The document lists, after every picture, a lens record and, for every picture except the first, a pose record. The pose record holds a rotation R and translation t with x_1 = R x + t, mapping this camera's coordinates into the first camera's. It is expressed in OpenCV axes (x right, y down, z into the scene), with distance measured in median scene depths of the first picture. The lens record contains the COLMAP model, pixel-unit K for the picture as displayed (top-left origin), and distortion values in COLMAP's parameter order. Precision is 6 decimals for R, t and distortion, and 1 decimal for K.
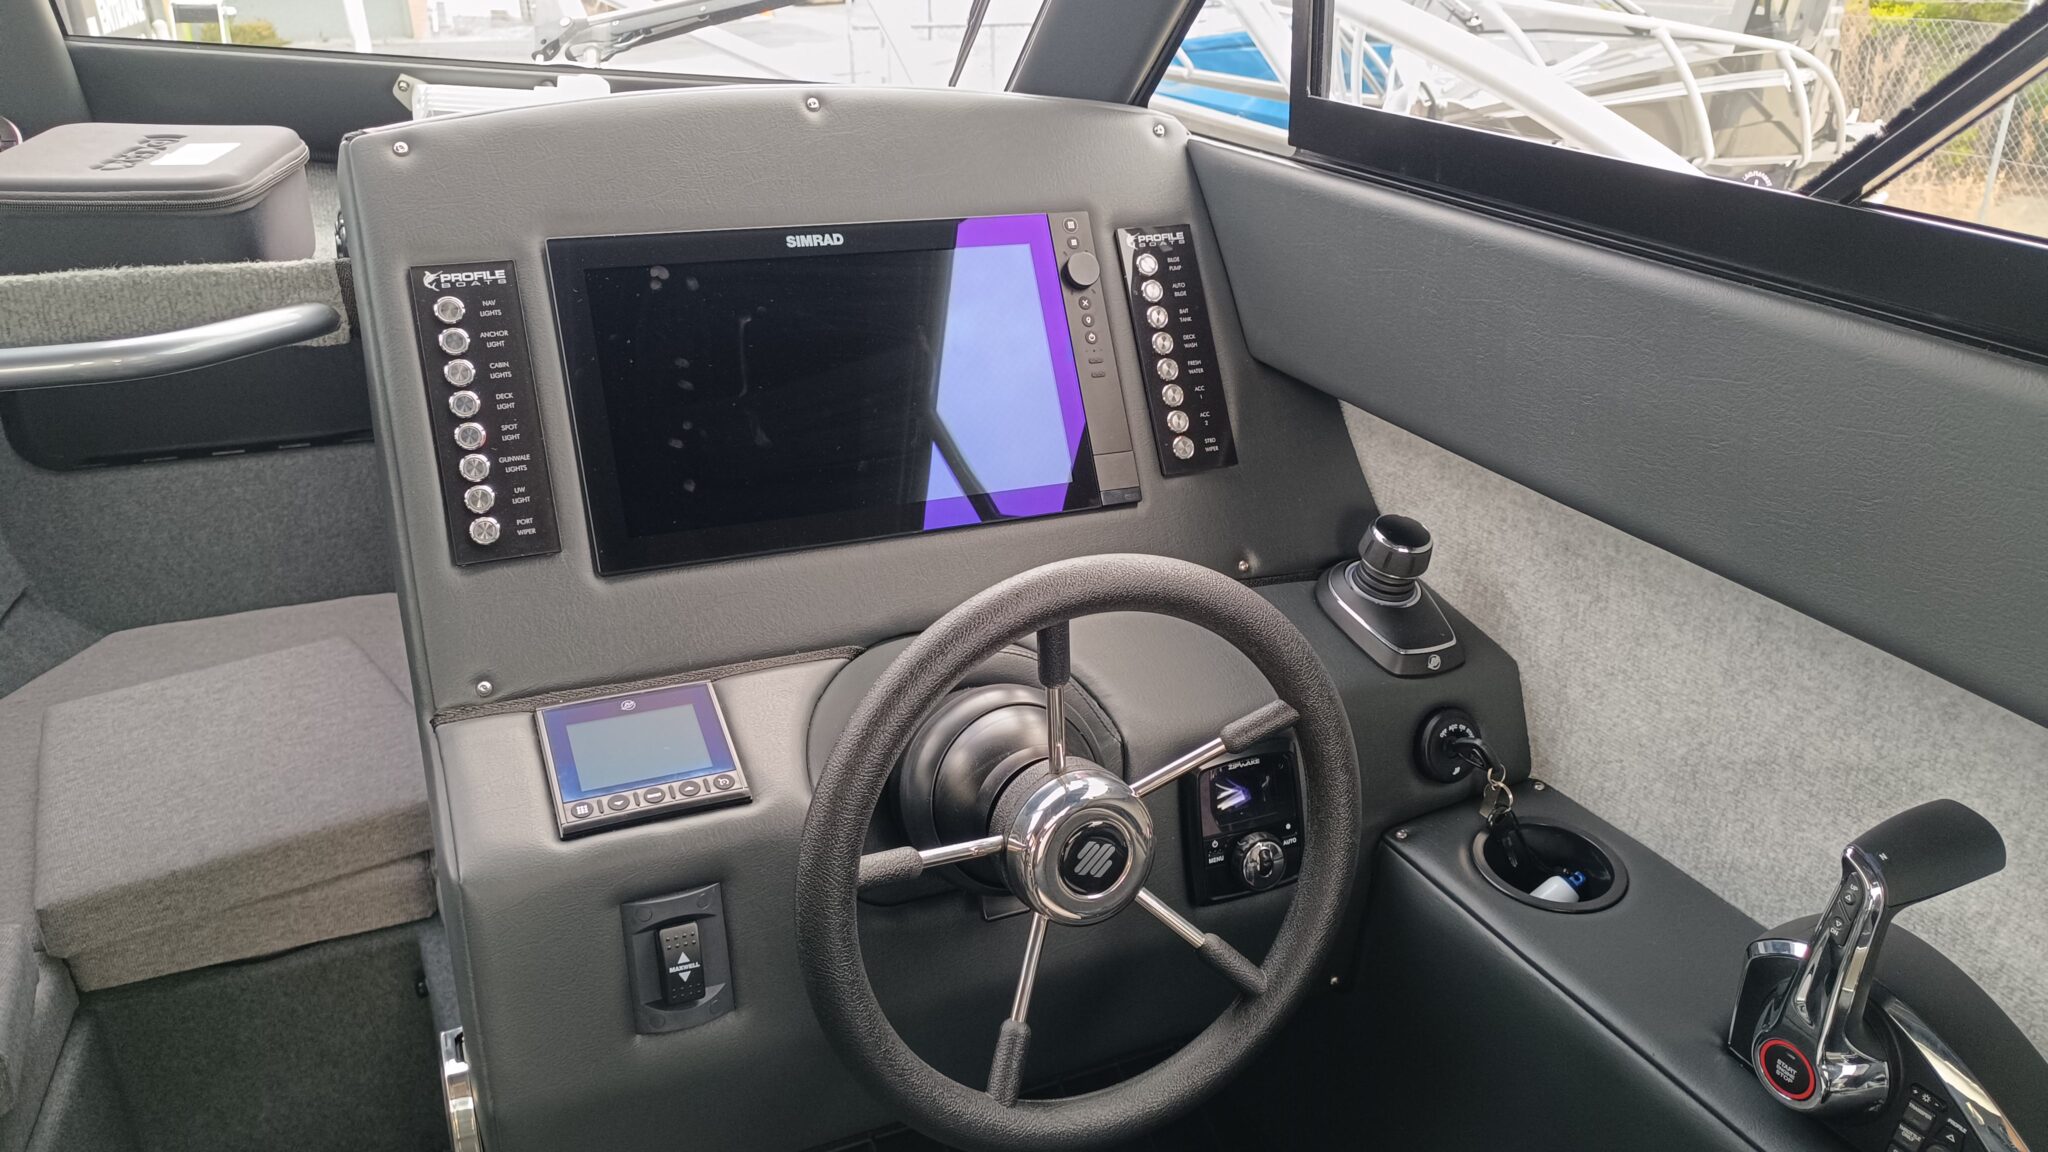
lens RADIAL K [[1412.5, 0, 1033.8], [0, 1412.5, 561.6], [0, 0, 1]] dist [0.023223, -0.021794]
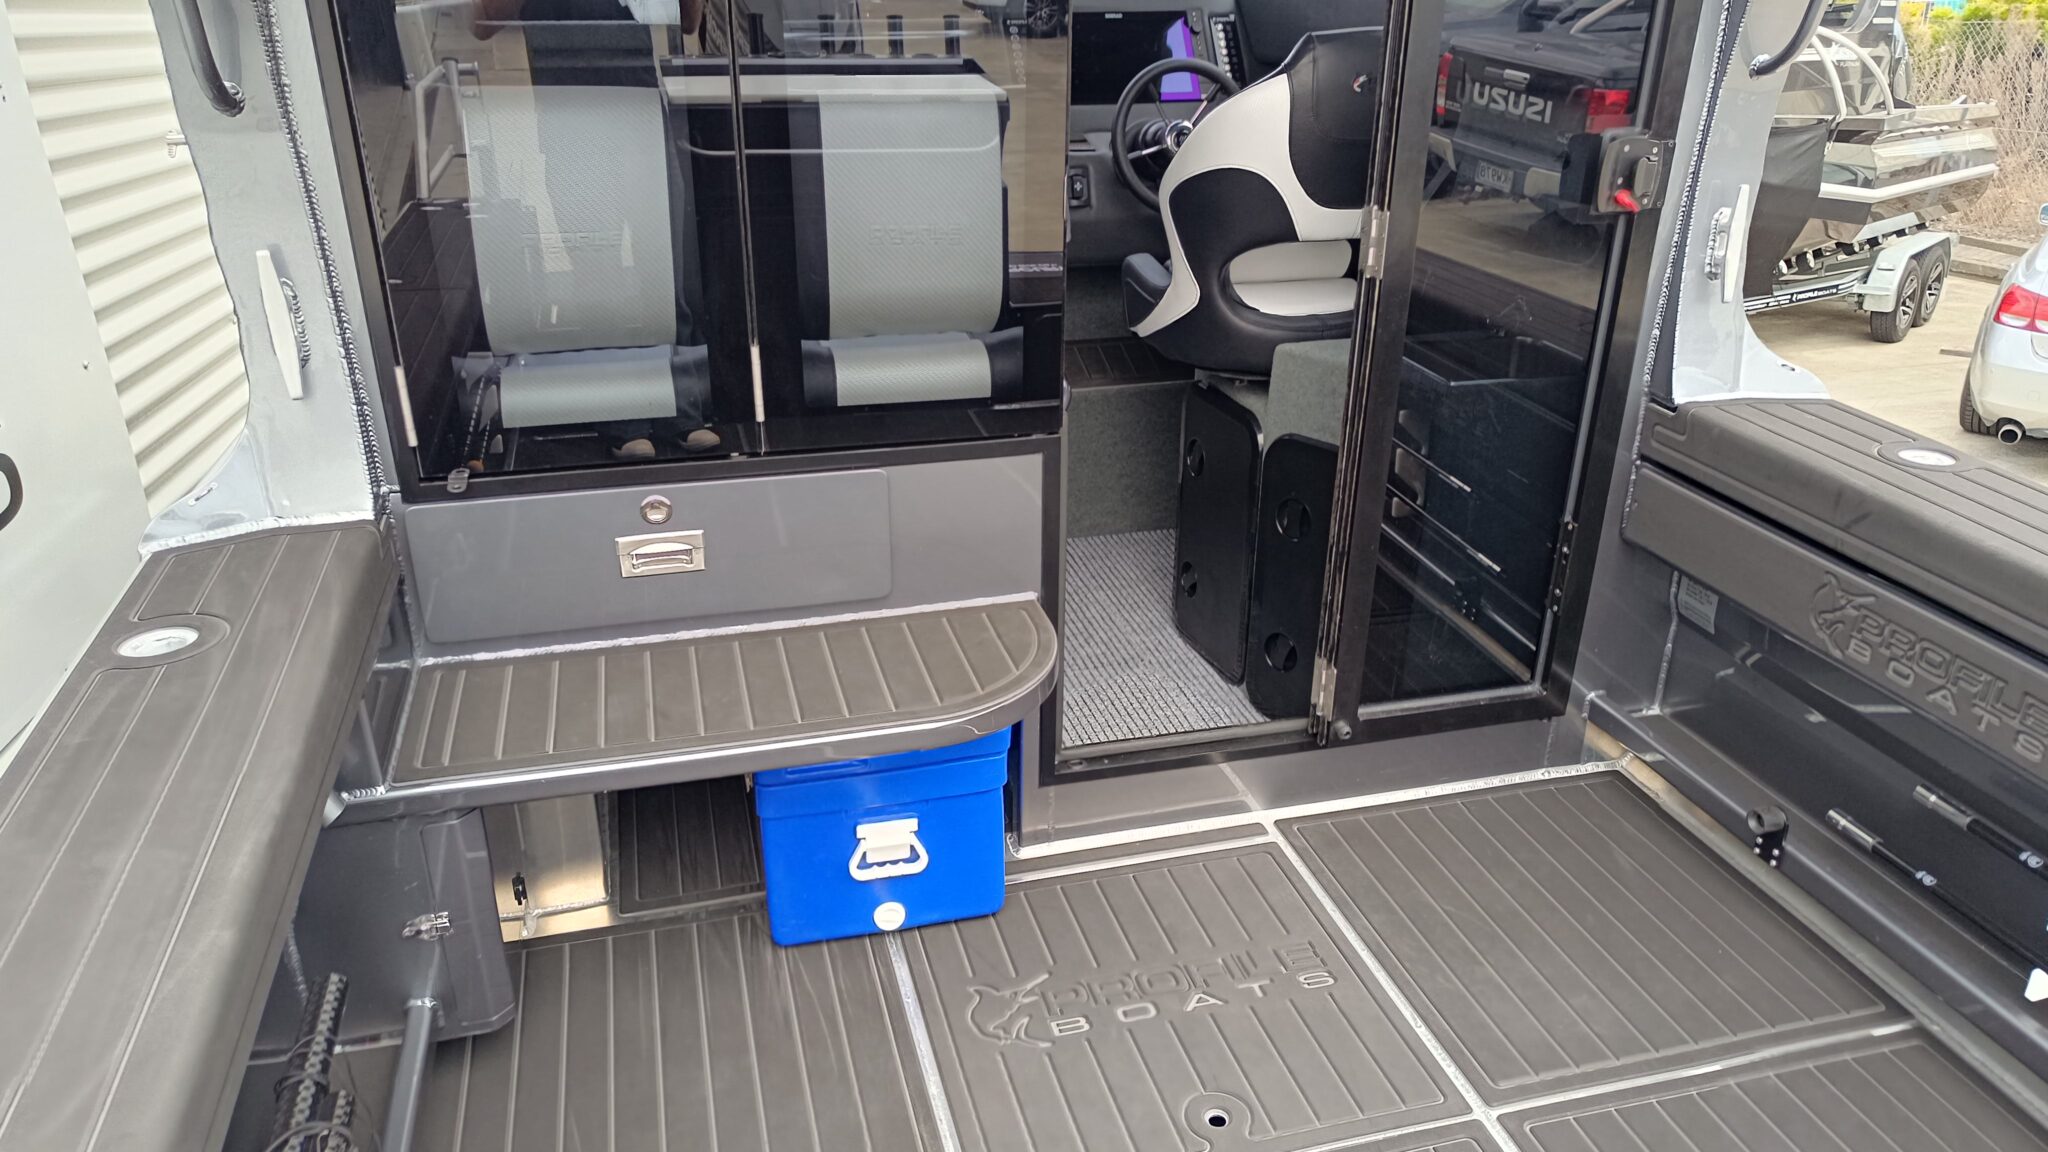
lens RADIAL K [[1412.5, 0, 1030.4], [0, 1412.5, 589.5], [0, 0, 1]] dist [0.023223, -0.021794]
pose [[0.987339, 0.025987, -0.156484, 0.209169], [-0.029483, 0.999364, -0.020060, 1.209630], [0.155863, 0.024420, 0.987477, -2.312761]]
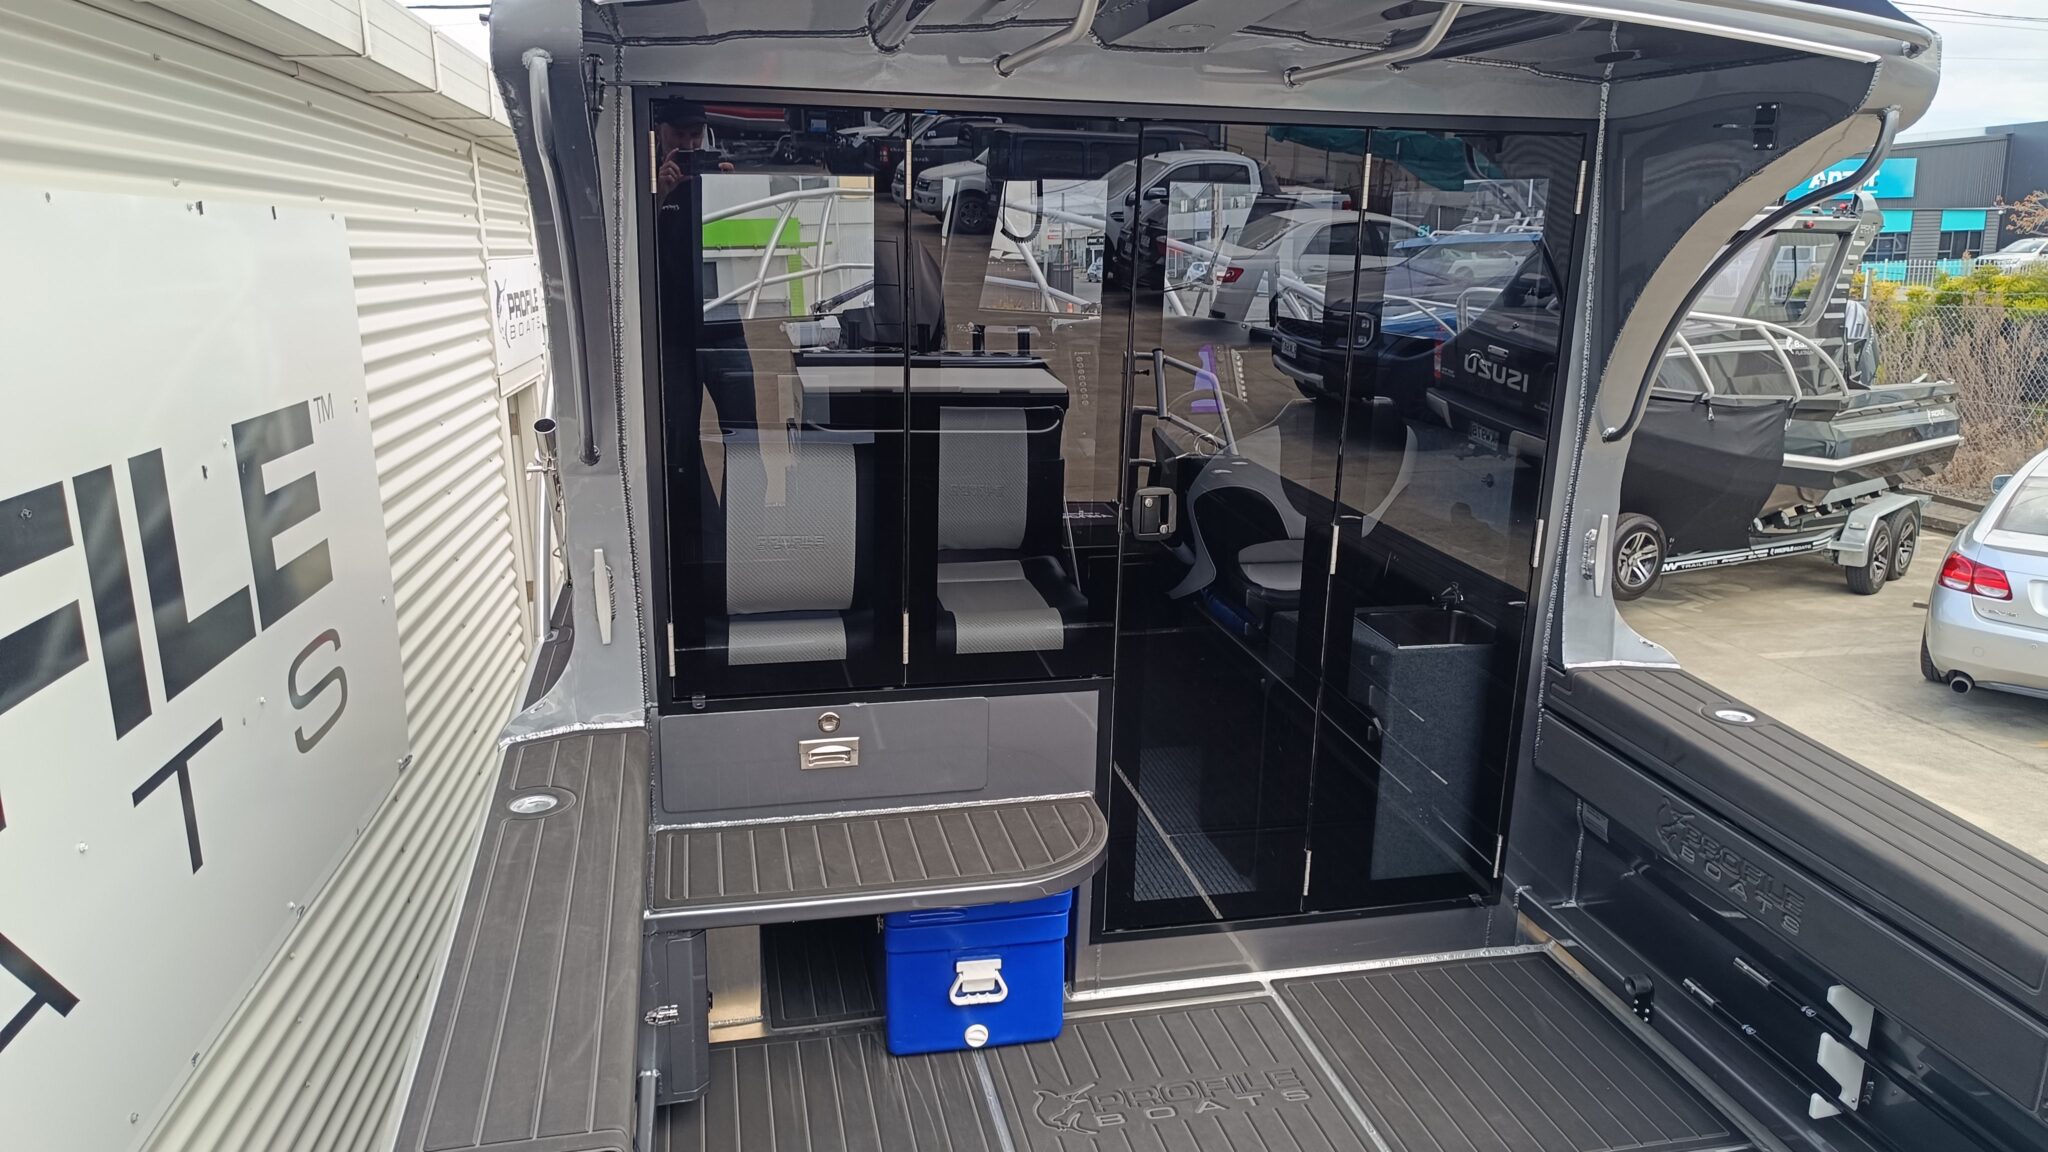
lens RADIAL K [[1412.5, 0, 1033.7], [0, 1412.5, 565.0], [0, 0, 1]] dist [0.023223, -0.021794]
pose [[0.982734, 0.027711, -0.182936, 0.287046], [-0.061794, 0.981105, -0.183340, 1.253359], [0.174399, 0.191479, 0.965878, -3.142951]]
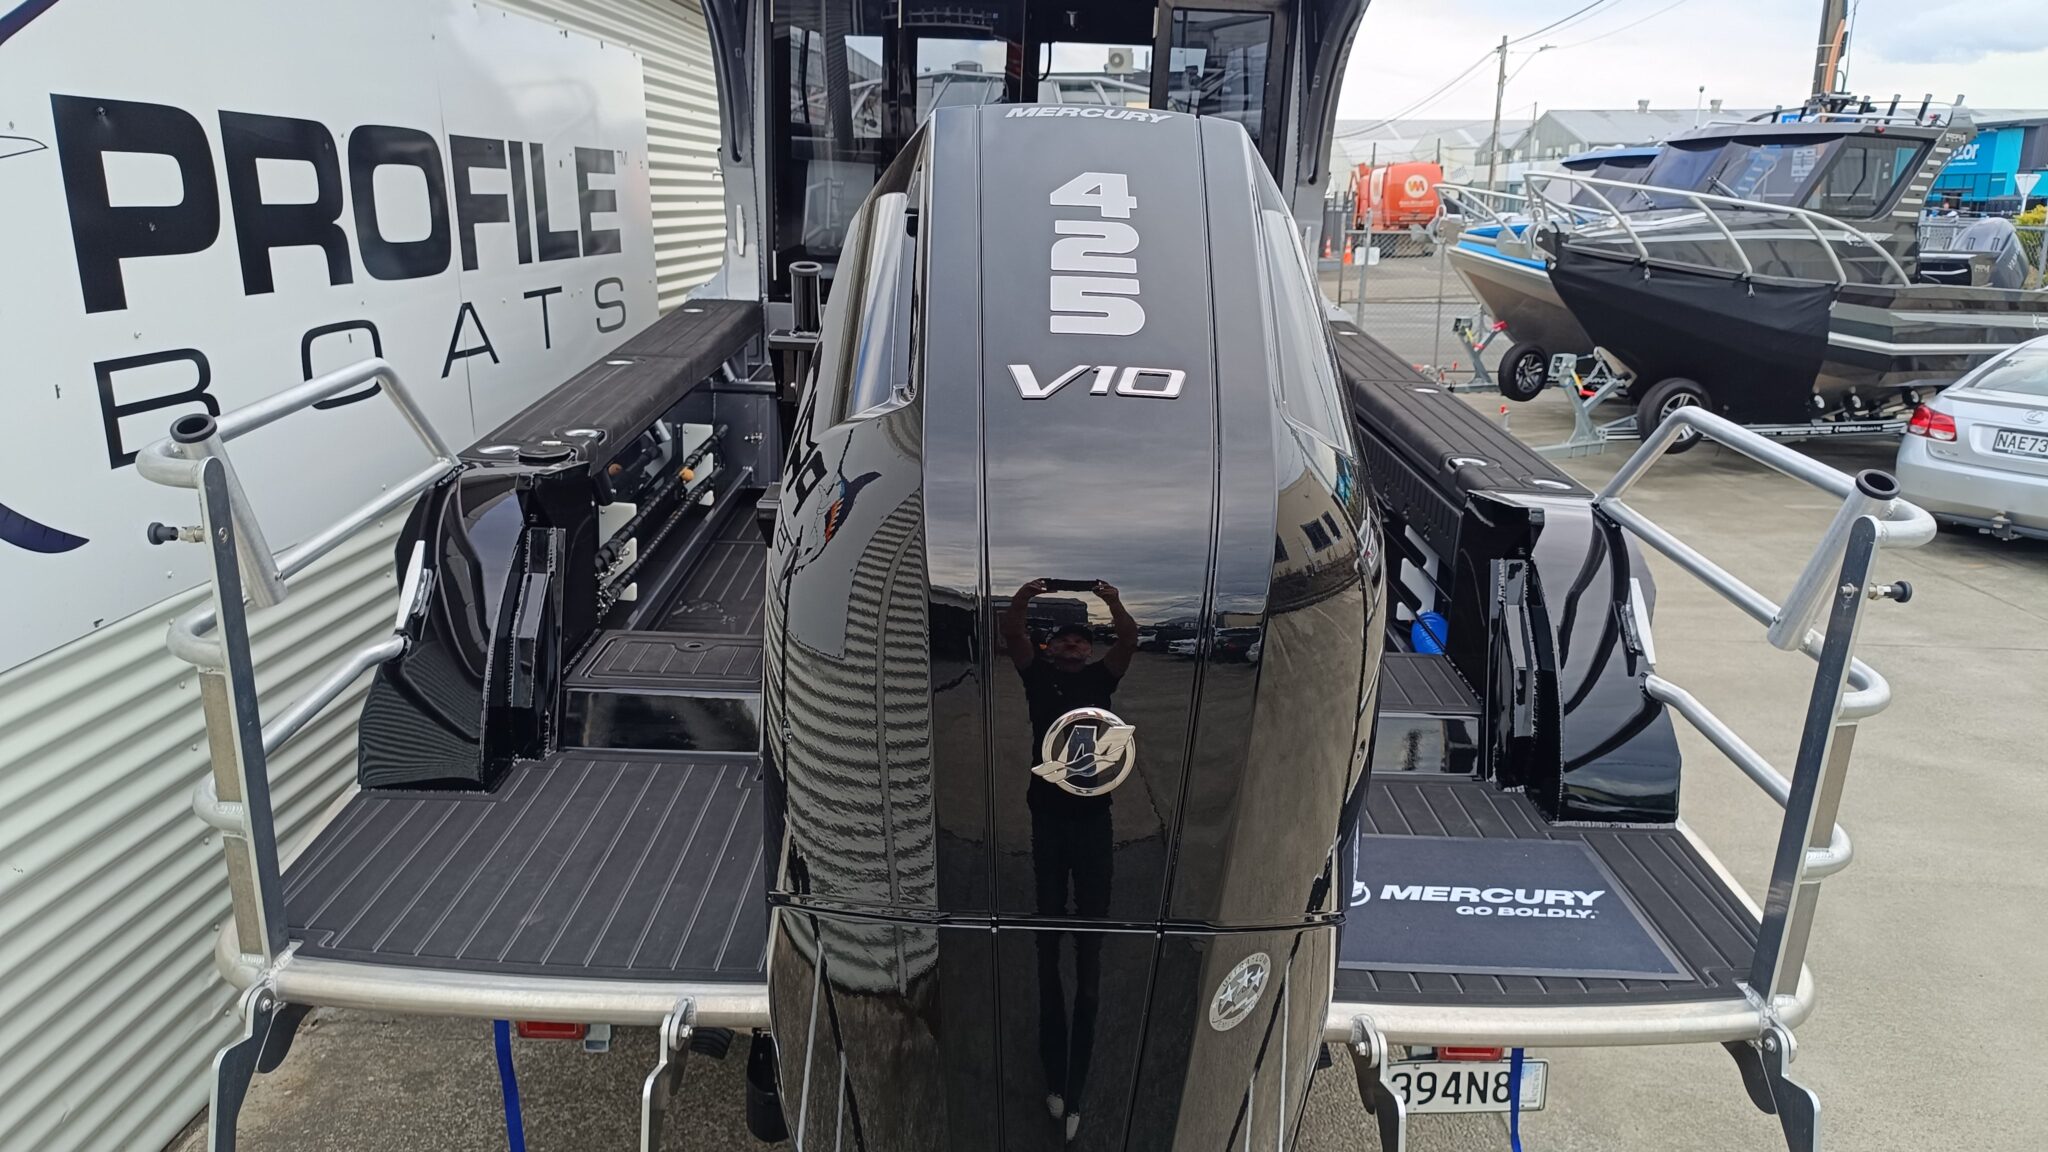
lens RADIAL K [[1412.5, 0, 1043.5], [0, 1412.5, 567.9], [0, 0, 1]] dist [0.023223, -0.021794]
pose [[0.923408, 0.107093, -0.368576, 2.065204], [-0.164424, 0.978082, -0.127750, 2.543596], [0.346817, 0.178568, 0.920778, -4.882346]]
